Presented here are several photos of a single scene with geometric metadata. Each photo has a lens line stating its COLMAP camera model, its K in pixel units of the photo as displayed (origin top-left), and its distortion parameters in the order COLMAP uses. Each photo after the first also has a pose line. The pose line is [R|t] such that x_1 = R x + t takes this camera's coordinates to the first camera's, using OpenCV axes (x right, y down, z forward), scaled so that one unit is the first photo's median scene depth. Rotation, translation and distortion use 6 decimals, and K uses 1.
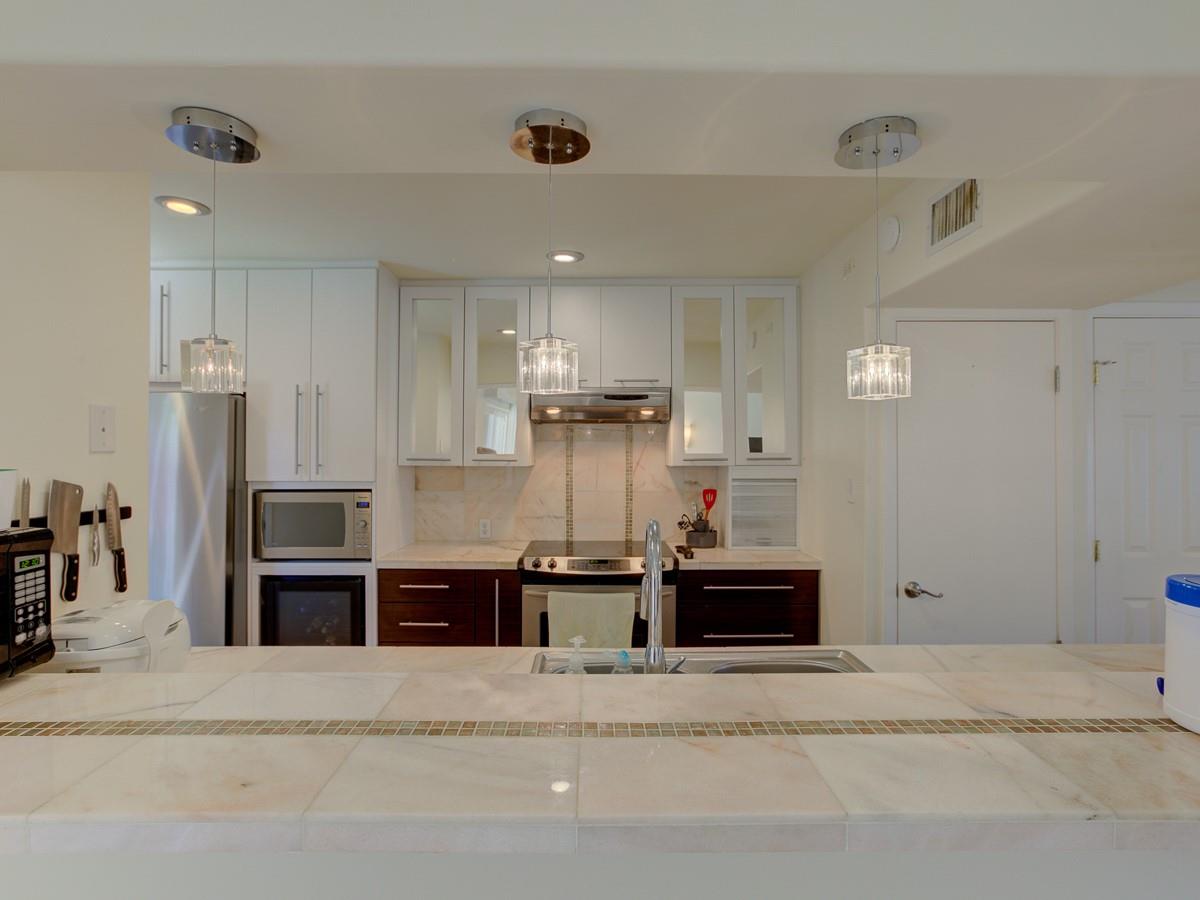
lens RADIAL K [[606.0, 0, 596.5], [0, 606.0, 445.0], [0, 0, 1]] dist [-0.047739, 0.027452]
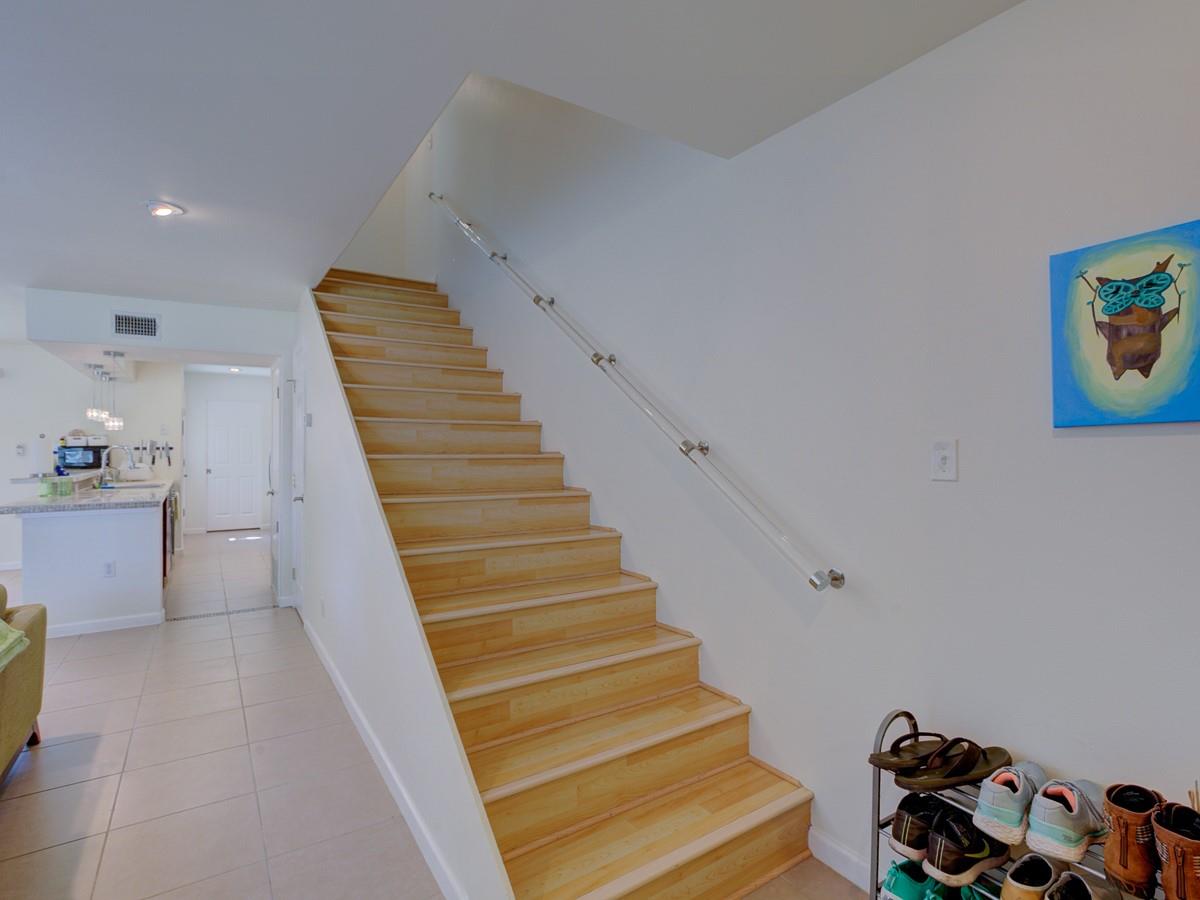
lens RADIAL K [[606.0, 0, 596.5], [0, 606.0, 445.0], [0, 0, 1]] dist [-0.047739, 0.027452]
pose [[0.554400, -0.005382, -0.832233, 2.517980], [0.008635, 0.999962, -0.000715, 0.064118], [0.832206, -0.006790, 0.554425, 0.636487]]
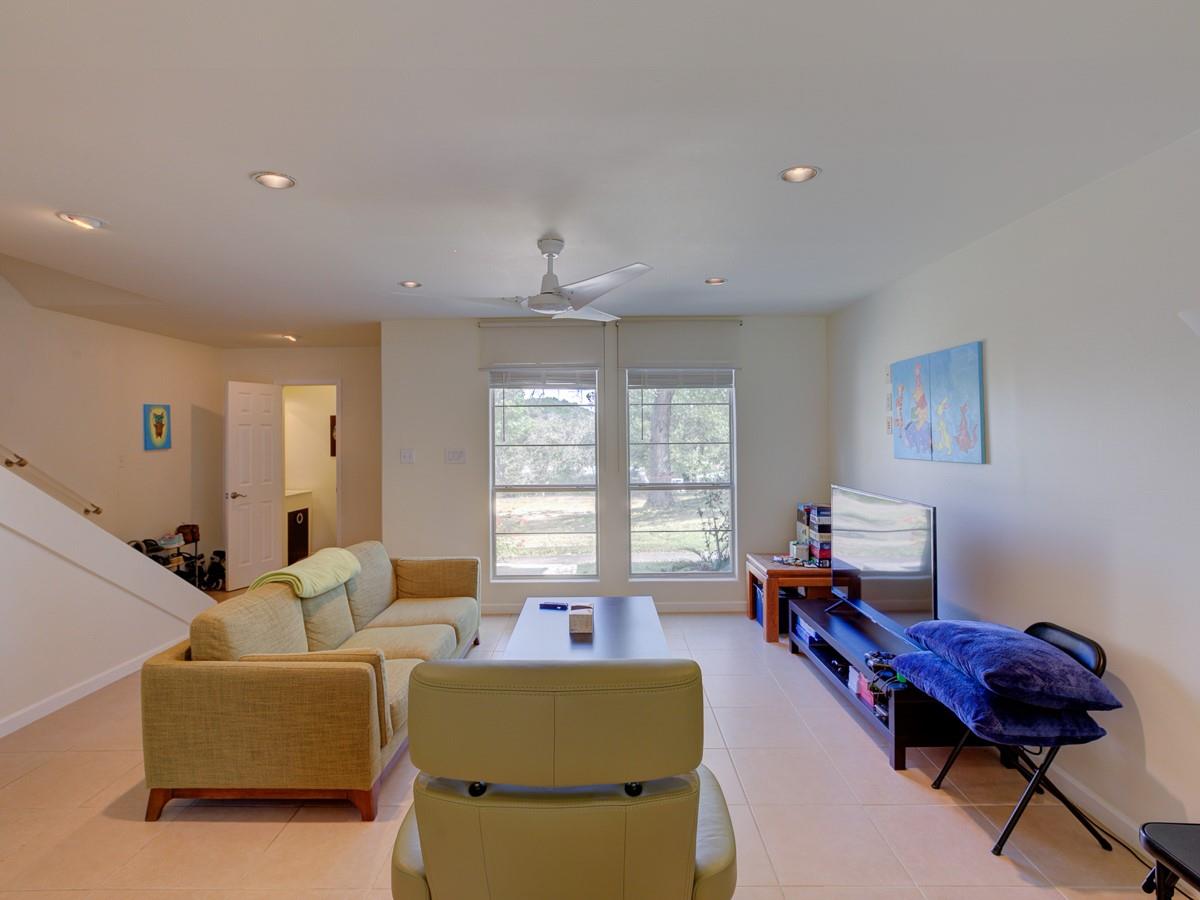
lens RADIAL K [[618.8, 0, 600.3], [0, 618.8, 418.5], [0, 0, 1]] dist [-0.038159, 0.026547]
pose [[0.000151, 0.020430, 0.999791, 0.535038], [0.001739, 0.999790, -0.020430, 0.000229], [-0.999998, 0.001742, 0.000115, -0.151535]]
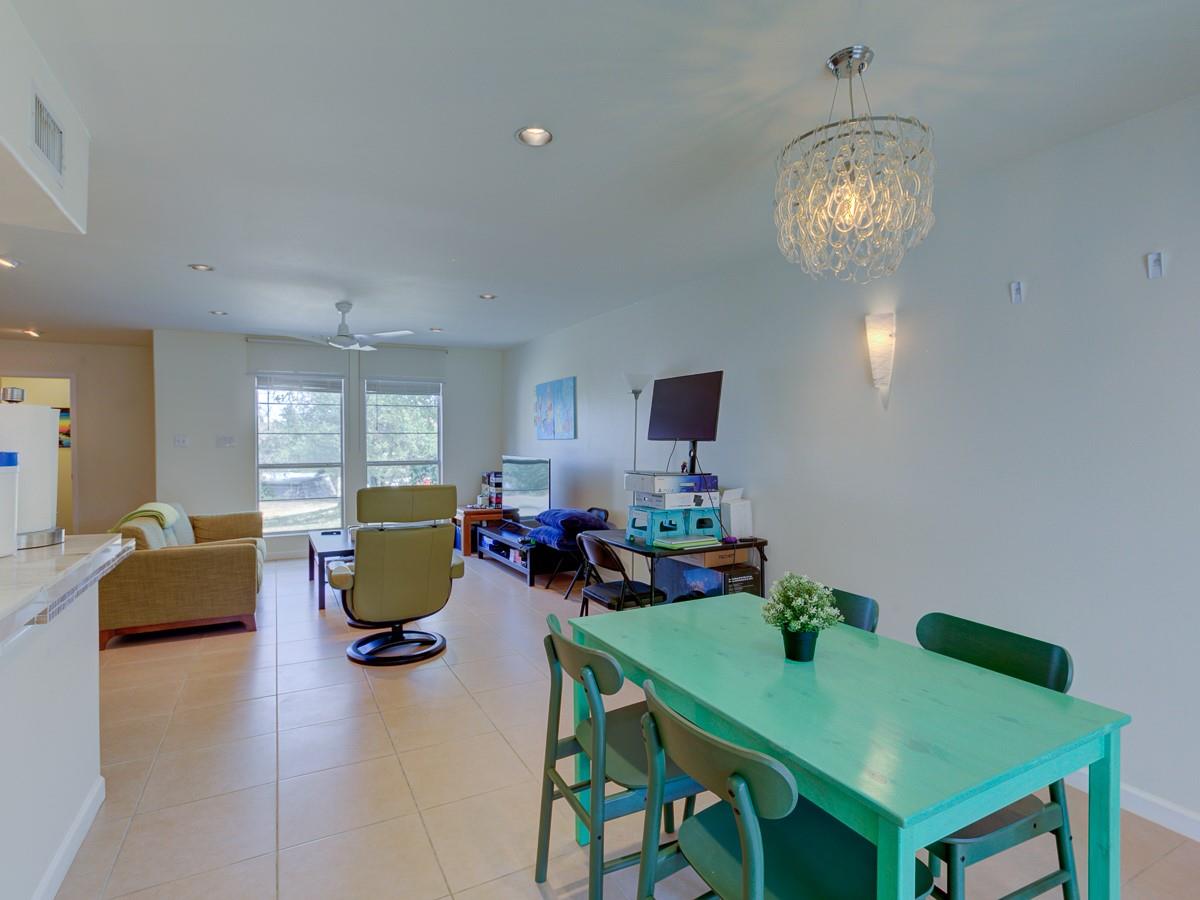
lens RADIAL K [[616.4, 0, 583.6], [0, 616.4, 445.3], [0, 0, 1]] dist [-0.033858, 0.030753]
pose [[-0.459465, -0.010913, 0.888129, -0.249186], [-0.004656, 0.999940, 0.009878, 0.055637], [-0.888184, 0.000403, -0.459488, 0.113933]]
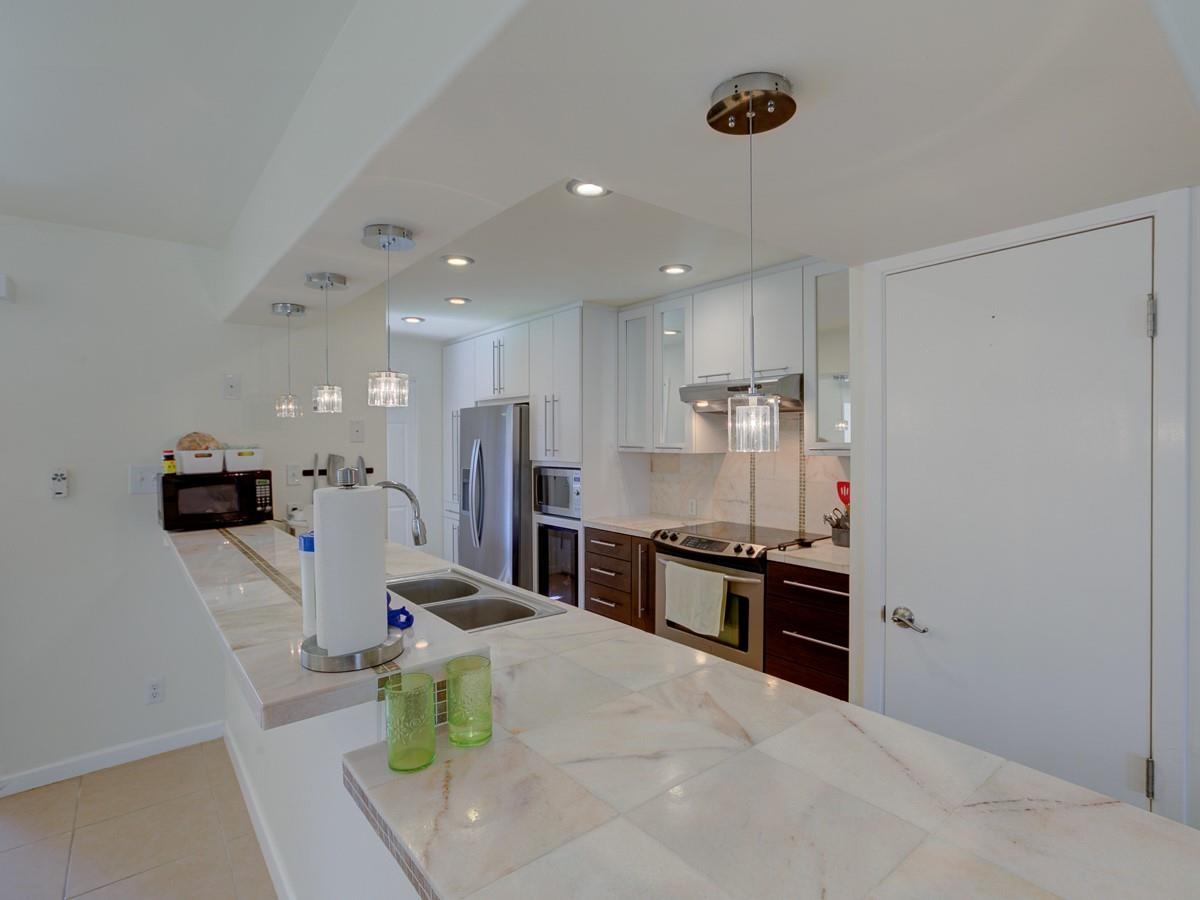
lens RADIAL K [[606.0, 0, 596.5], [0, 606.0, 445.0], [0, 0, 1]] dist [-0.047739, 0.027452]
pose [[0.619541, 0.003787, -0.784955, 0.736979], [0.011048, 0.999847, 0.013544, 0.002054], [0.784886, -0.017064, 0.619405, 0.169712]]
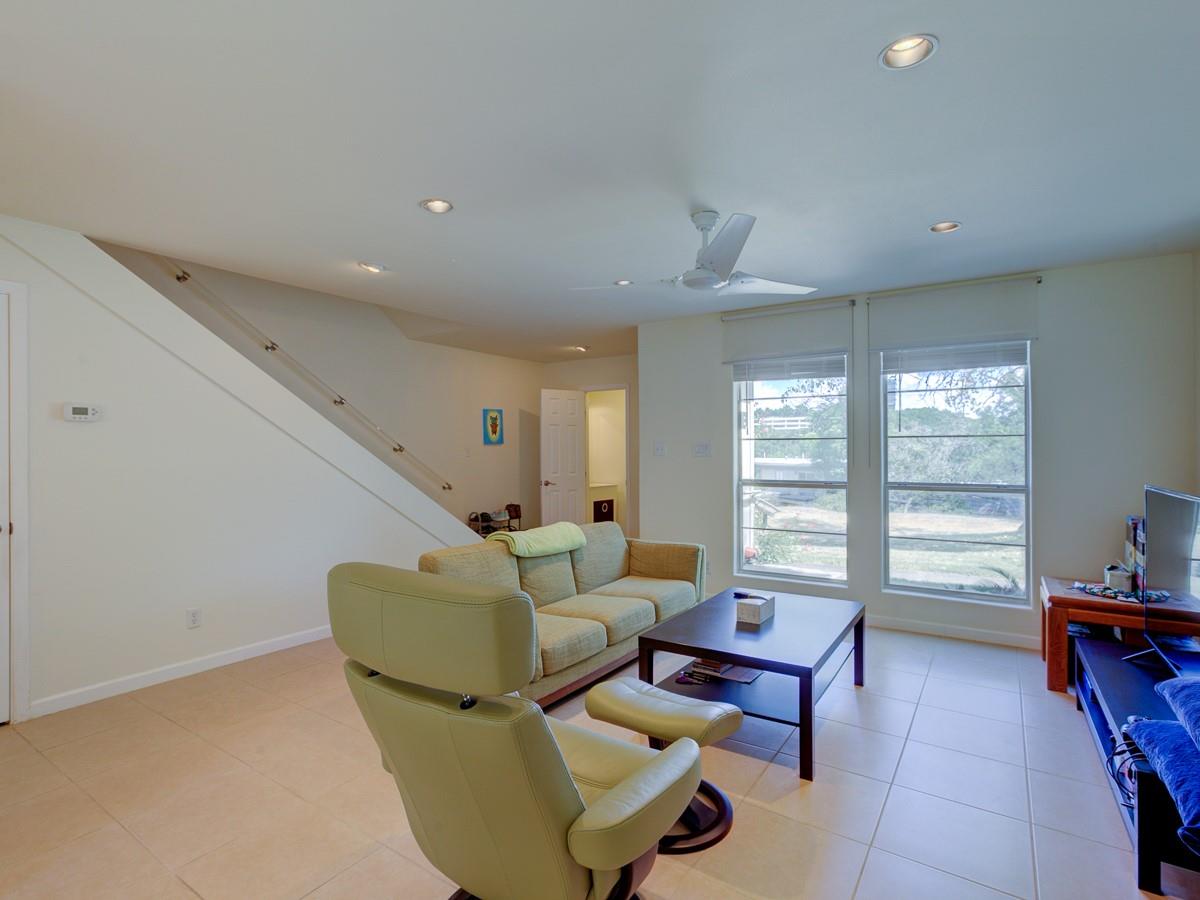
lens RADIAL K [[606.0, 0, 596.5], [0, 606.0, 445.0], [0, 0, 1]] dist [-0.047739, 0.027452]
pose [[0.555364, -0.000003, 0.831607, 0.645865], [-0.000819, 1.000000, 0.000551, 0.055391], [-0.831607, -0.000987, 0.555364, -0.454804]]
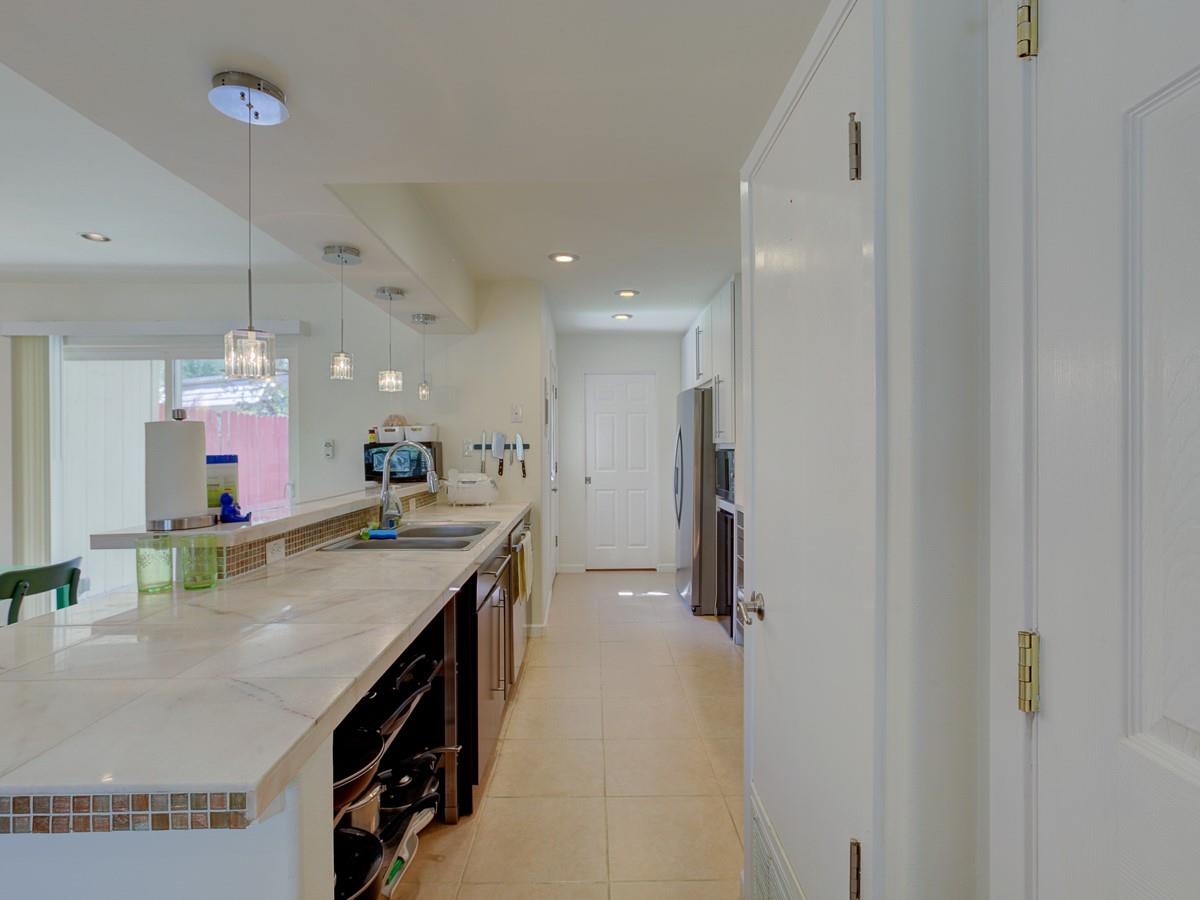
lens RADIAL K [[606.0, 0, 596.5], [0, 606.0, 445.0], [0, 0, 1]] dist [-0.047739, 0.027452]
pose [[0.013833, -0.001156, -0.999904, 0.945055], [0.011952, 0.999928, -0.000991, 0.060868], [0.999833, -0.011937, 0.013846, 0.679198]]
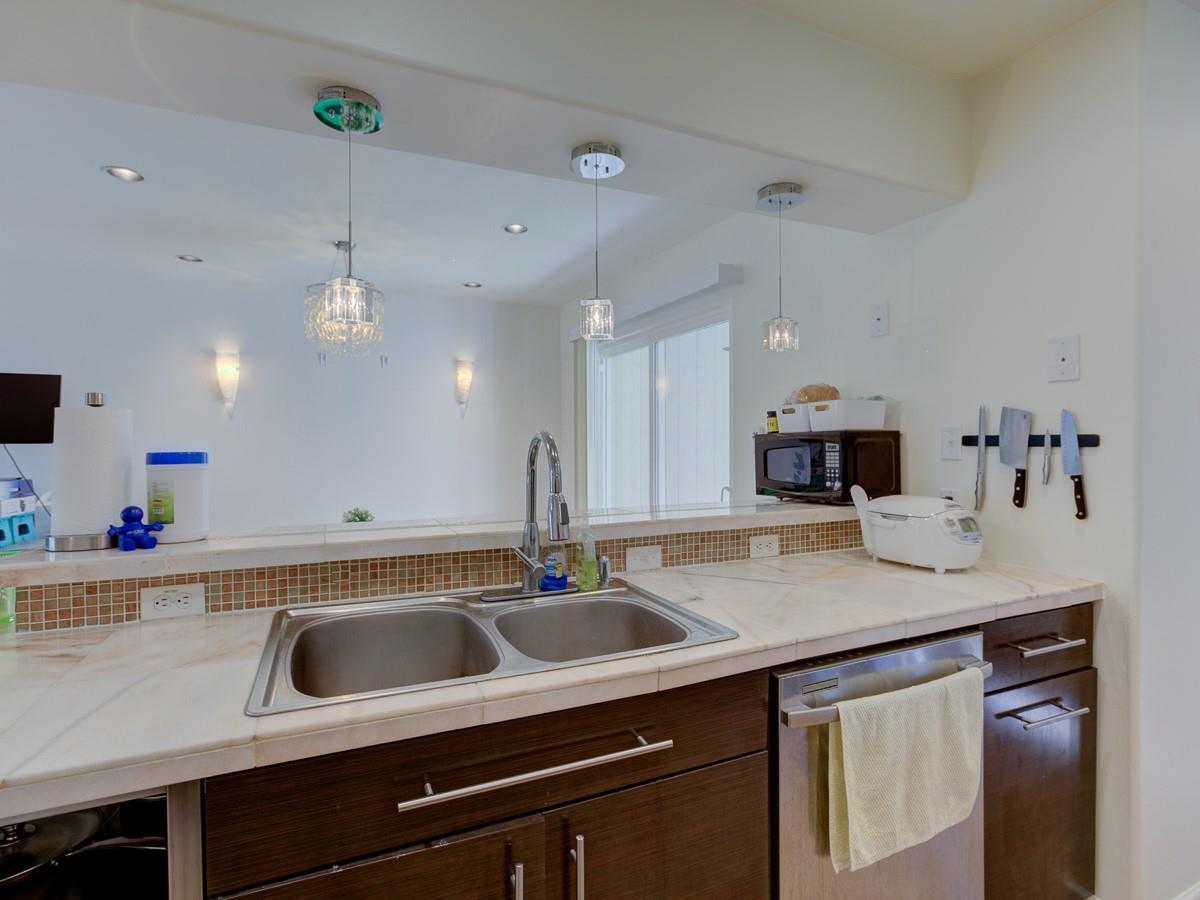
lens RADIAL K [[618.8, 0, 600.3], [0, 618.8, 418.5], [0, 0, 1]] dist [-0.038159, 0.026547]
pose [[-0.915545, -0.009482, -0.402104, 0.187021], [0.005821, 0.999305, -0.036818, 0.059106], [0.402174, -0.036049, -0.914853, 0.862231]]
